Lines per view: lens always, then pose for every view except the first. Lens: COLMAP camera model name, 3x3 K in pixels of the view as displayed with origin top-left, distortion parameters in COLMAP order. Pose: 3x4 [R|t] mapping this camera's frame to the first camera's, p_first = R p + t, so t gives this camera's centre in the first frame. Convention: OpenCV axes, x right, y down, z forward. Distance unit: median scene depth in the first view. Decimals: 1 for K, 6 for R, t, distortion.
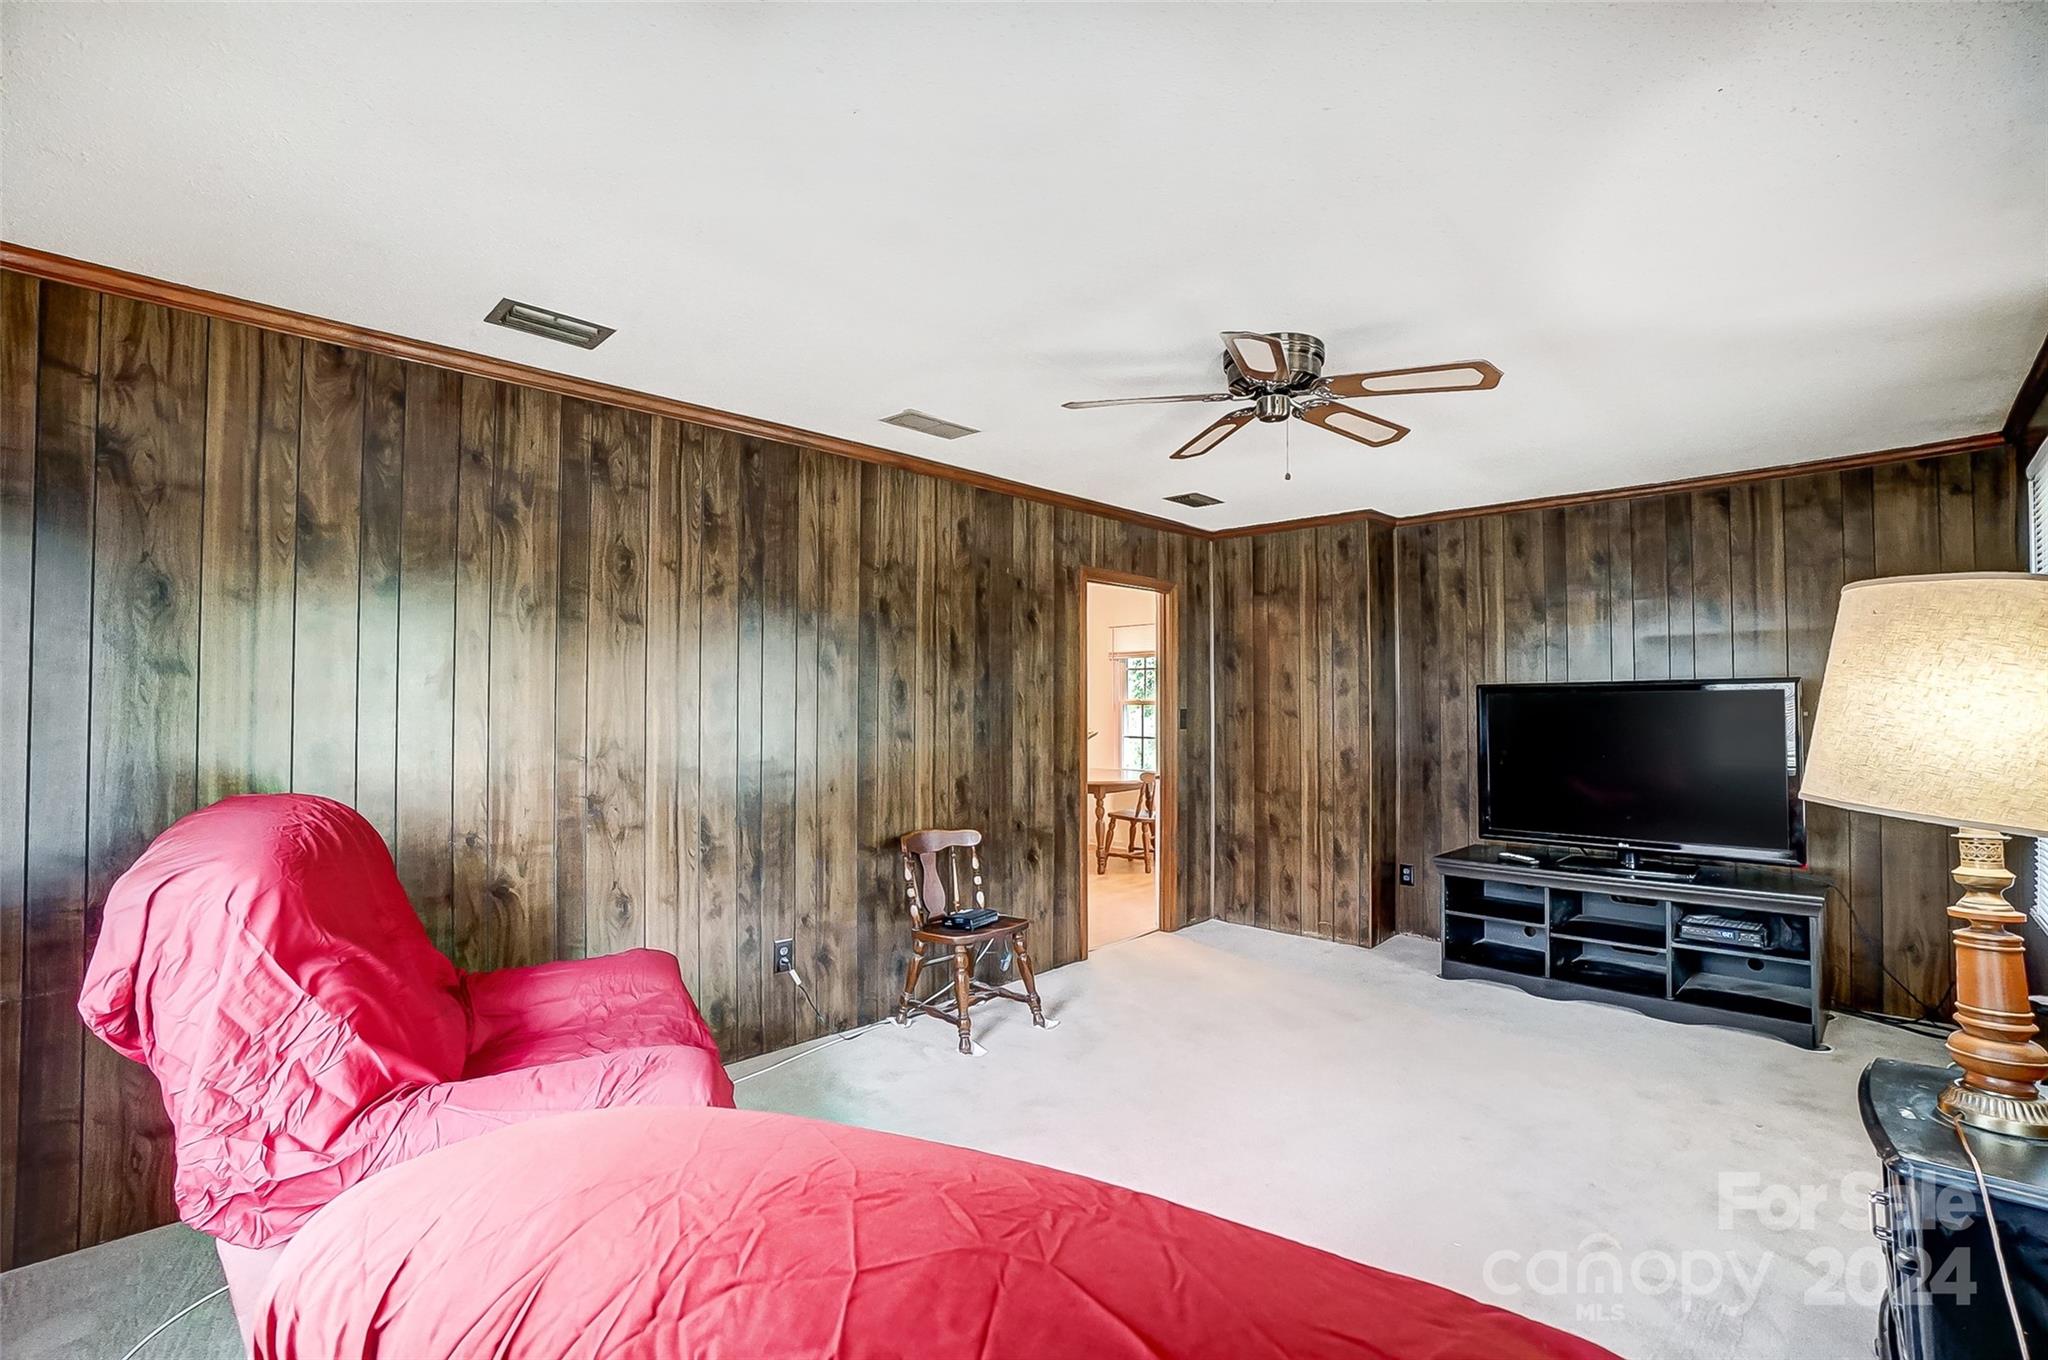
lens RADIAL K [[932.0, 0, 1004.6], [0, 932.0, 682.1], [0, 0, 1]] dist [-0.052521, 0.025622]
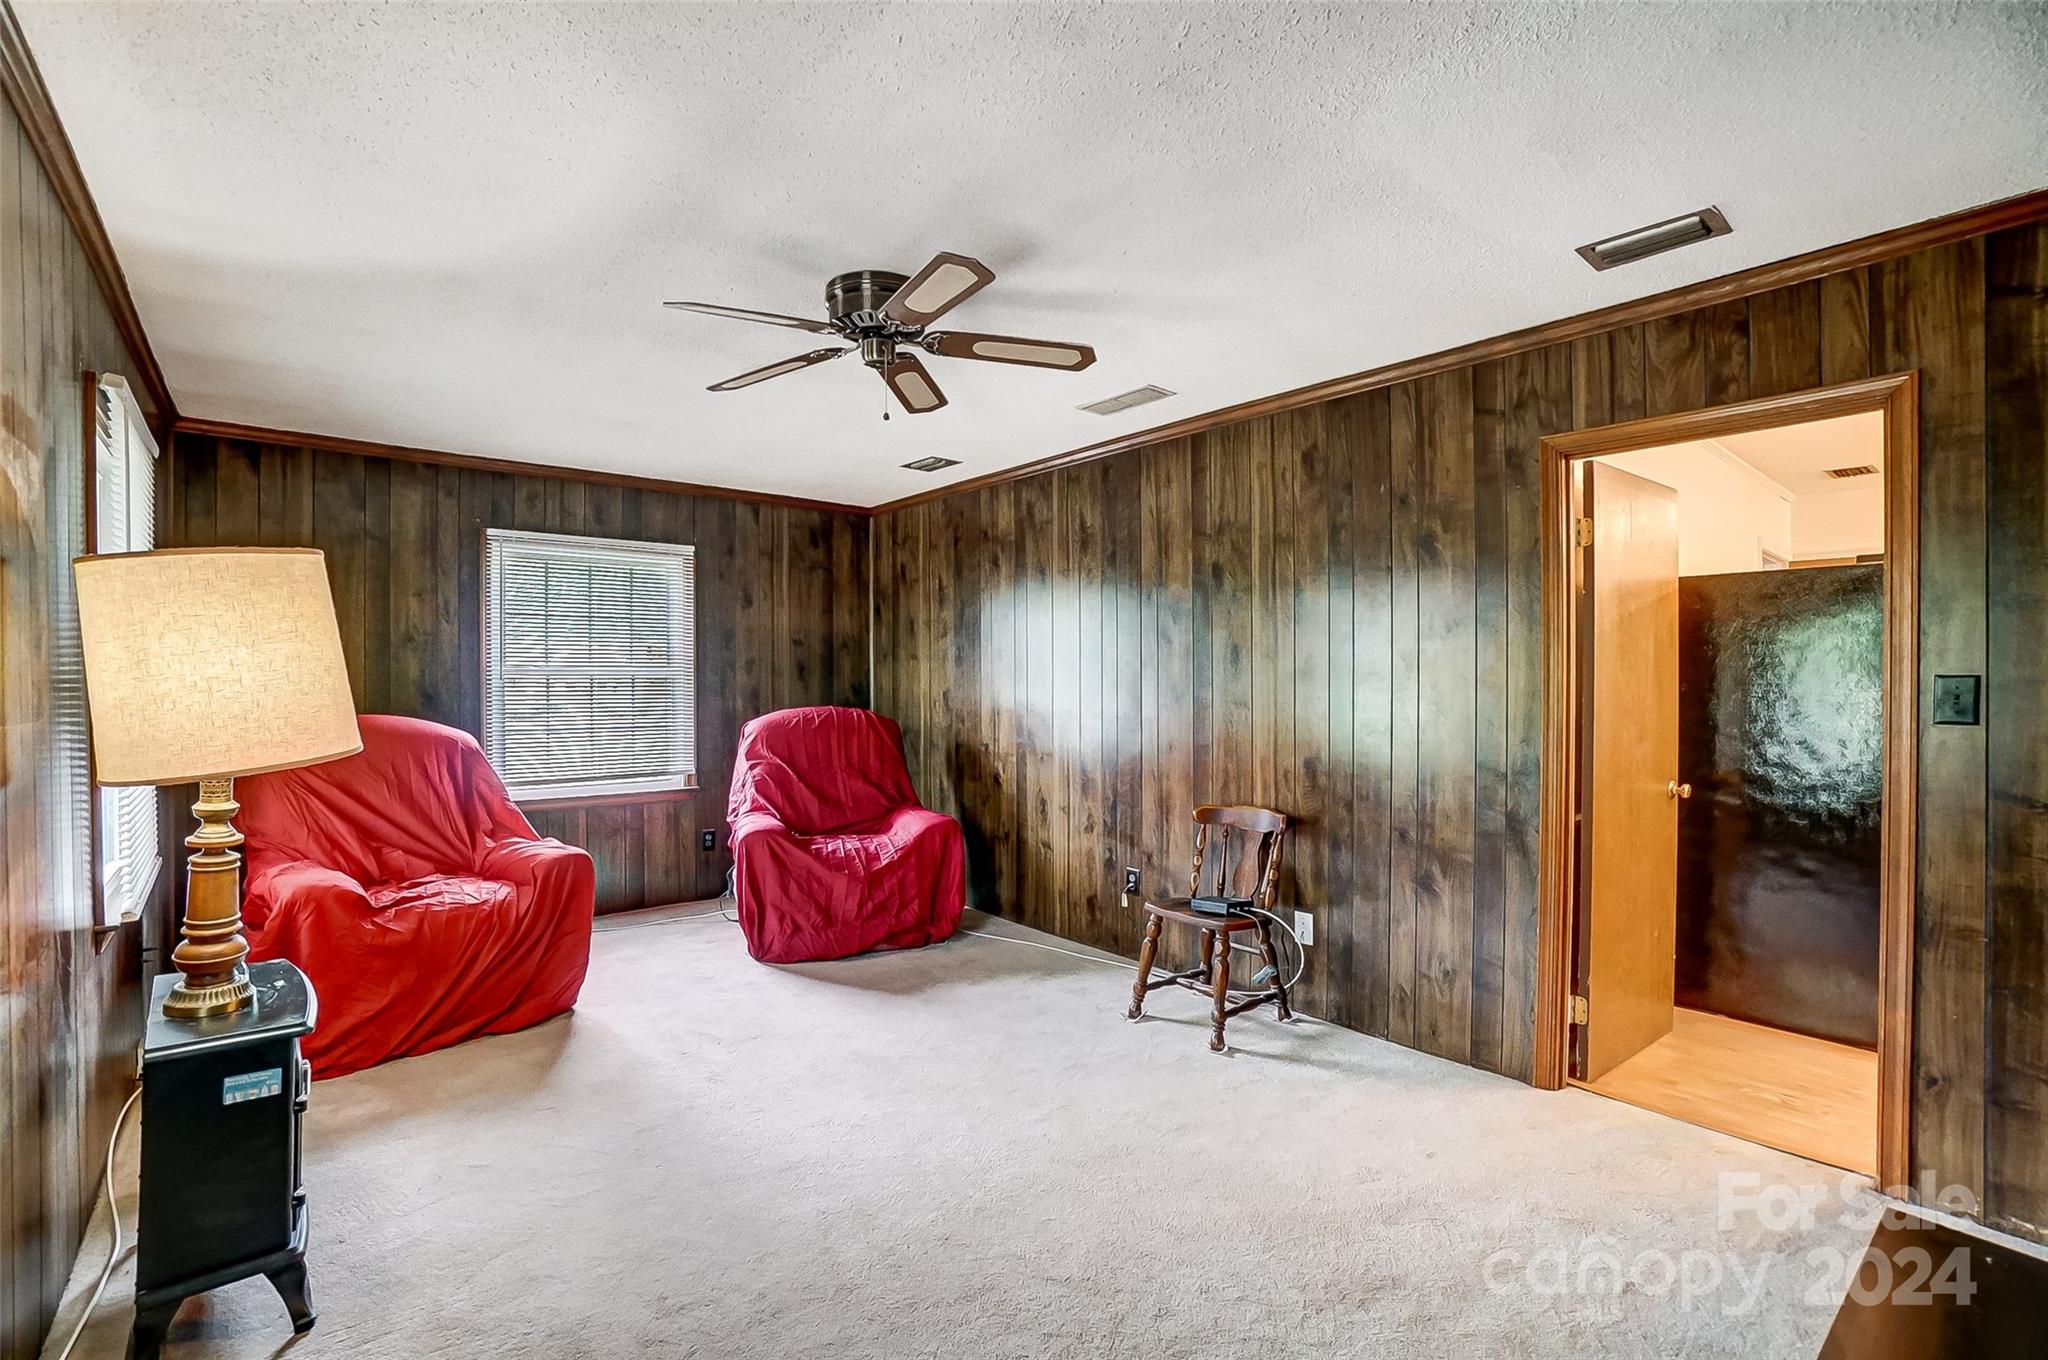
lens RADIAL K [[932.0, 0, 1004.6], [0, 932.0, 682.1], [0, 0, 1]] dist [-0.052521, 0.025622]
pose [[-0.113588, 0.019803, -0.993331, 0.890345], [0.040589, 0.999059, 0.015276, 0.011673], [0.992699, -0.038583, -0.114284, 0.901590]]
